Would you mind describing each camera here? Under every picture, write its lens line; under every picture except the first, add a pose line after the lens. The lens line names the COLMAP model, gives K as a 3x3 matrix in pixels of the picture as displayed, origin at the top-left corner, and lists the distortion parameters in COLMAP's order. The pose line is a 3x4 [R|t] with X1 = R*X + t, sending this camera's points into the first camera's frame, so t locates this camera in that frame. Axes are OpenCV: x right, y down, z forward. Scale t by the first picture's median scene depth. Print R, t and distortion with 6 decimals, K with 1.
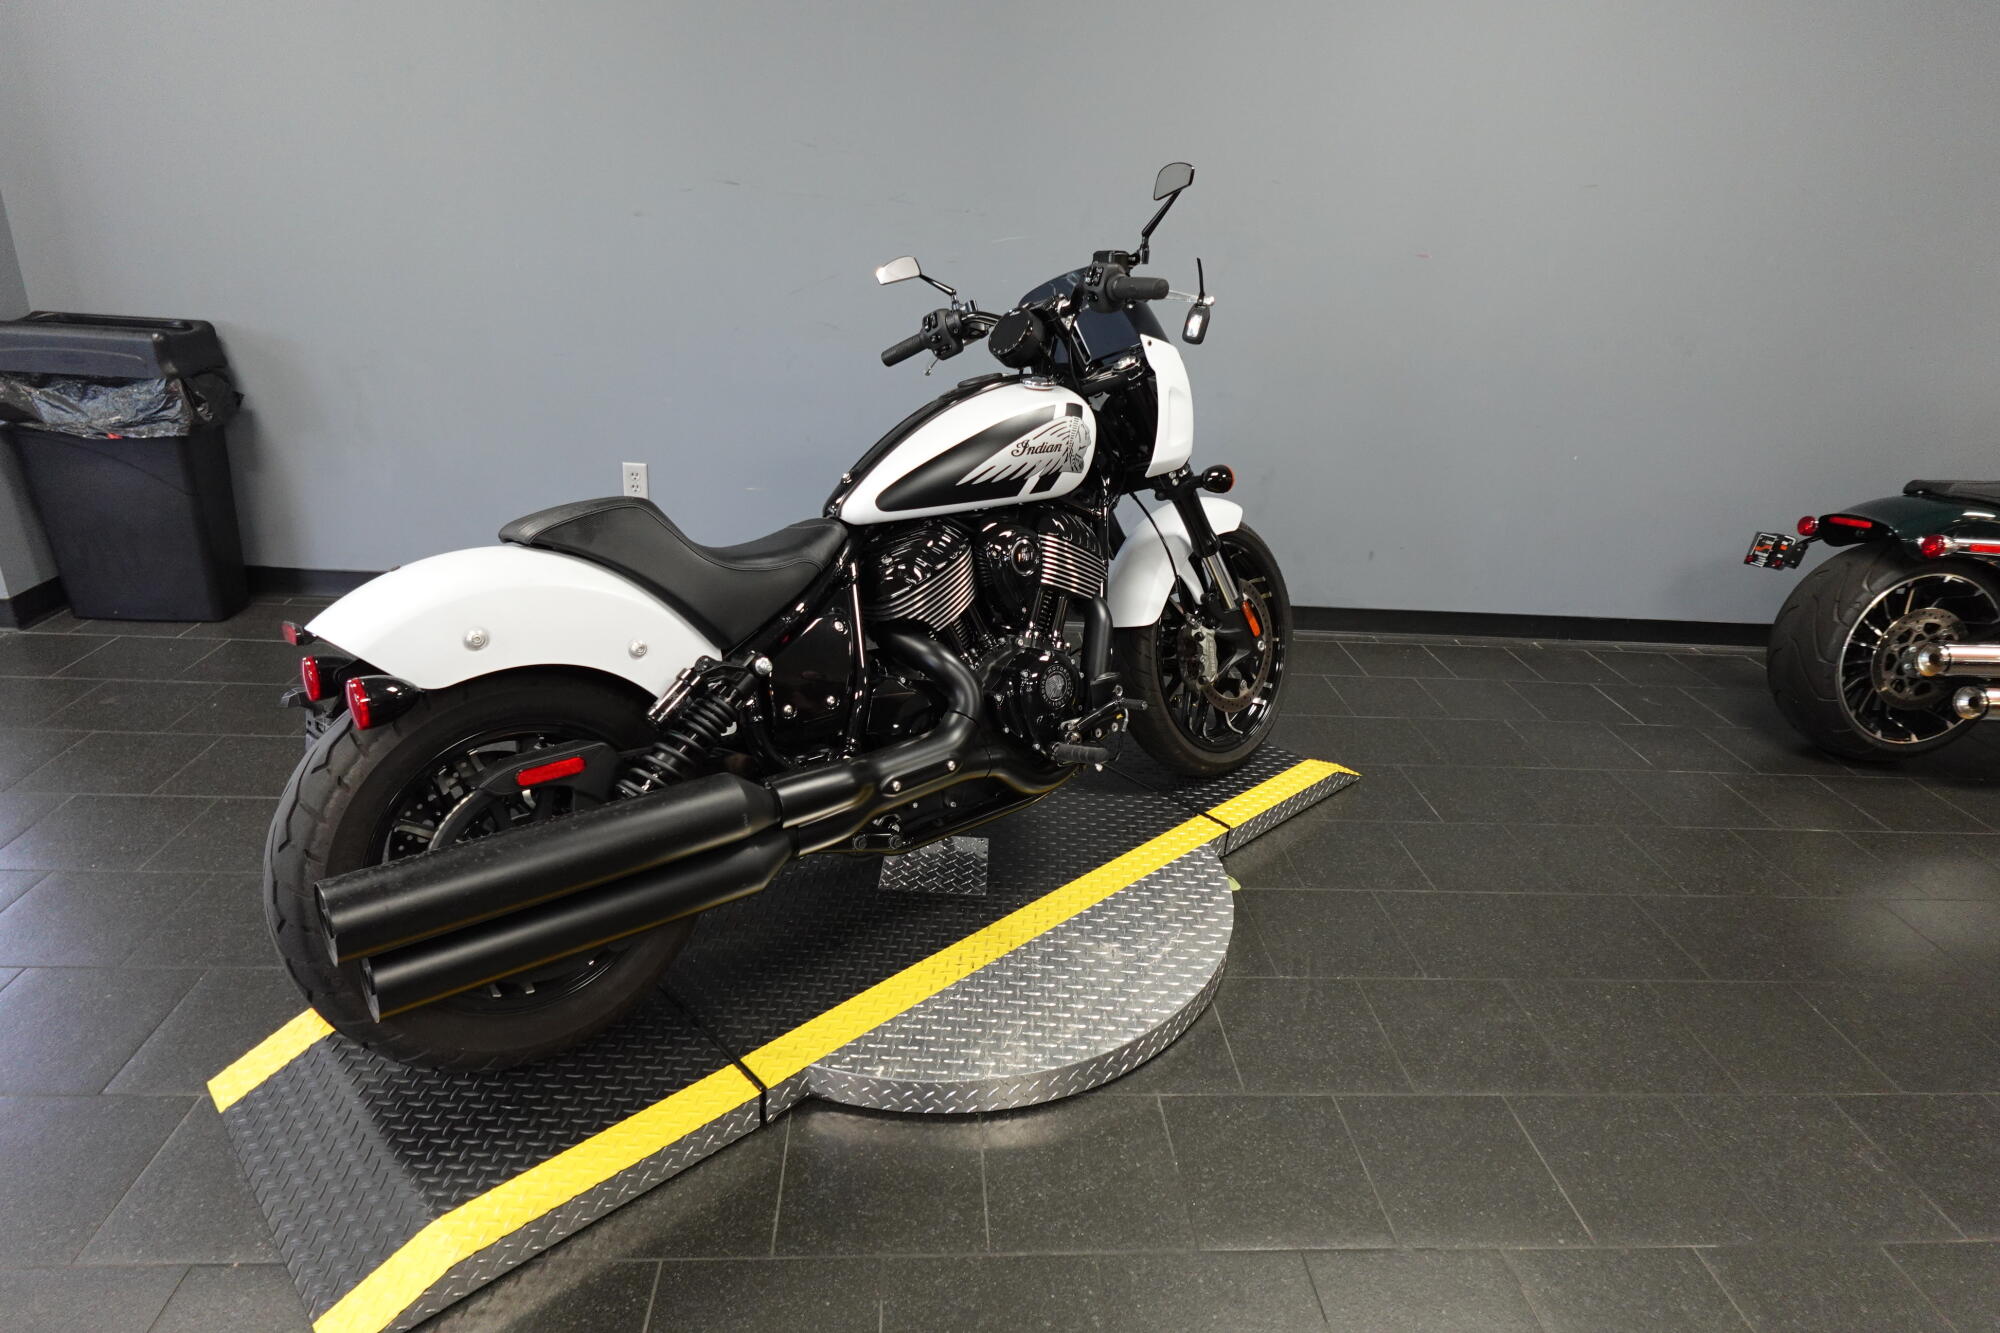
lens RADIAL K [[1120.9, 0, 1004.2], [0, 1120.9, 663.7], [0, 0, 1]] dist [0.008436, -0.005052]
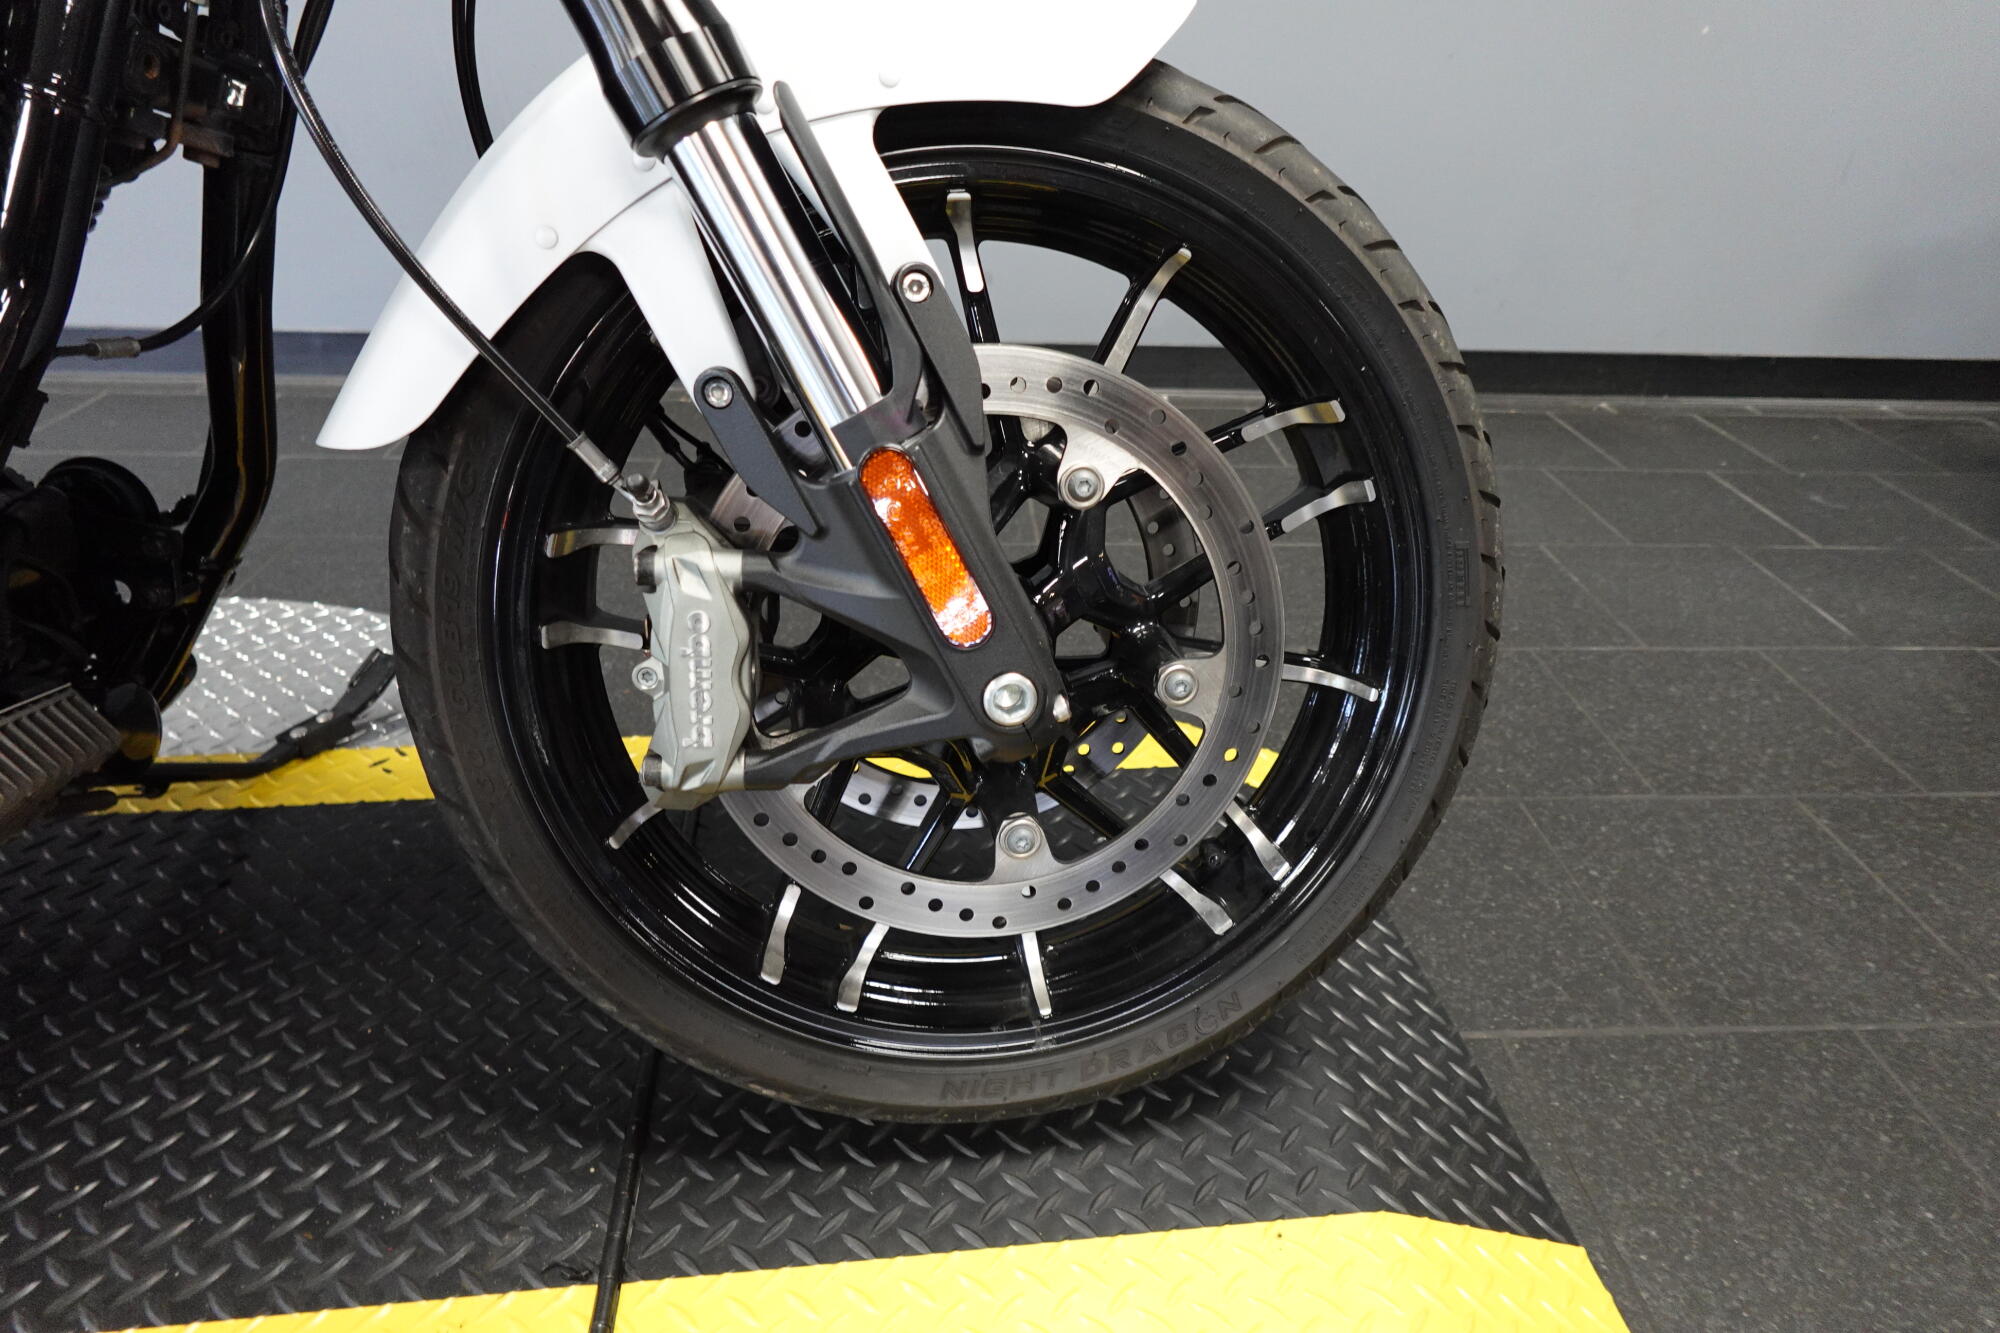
lens RADIAL K [[1120.9, 0, 1008.0], [0, 1120.9, 669.8], [0, 0, 1]] dist [0.008436, -0.005052]
pose [[0.999431, -0.019162, -0.027767, 0.290593], [0.023319, 0.987147, 0.158104, 0.026739], [0.024381, -0.158661, 0.987032, 0.645673]]
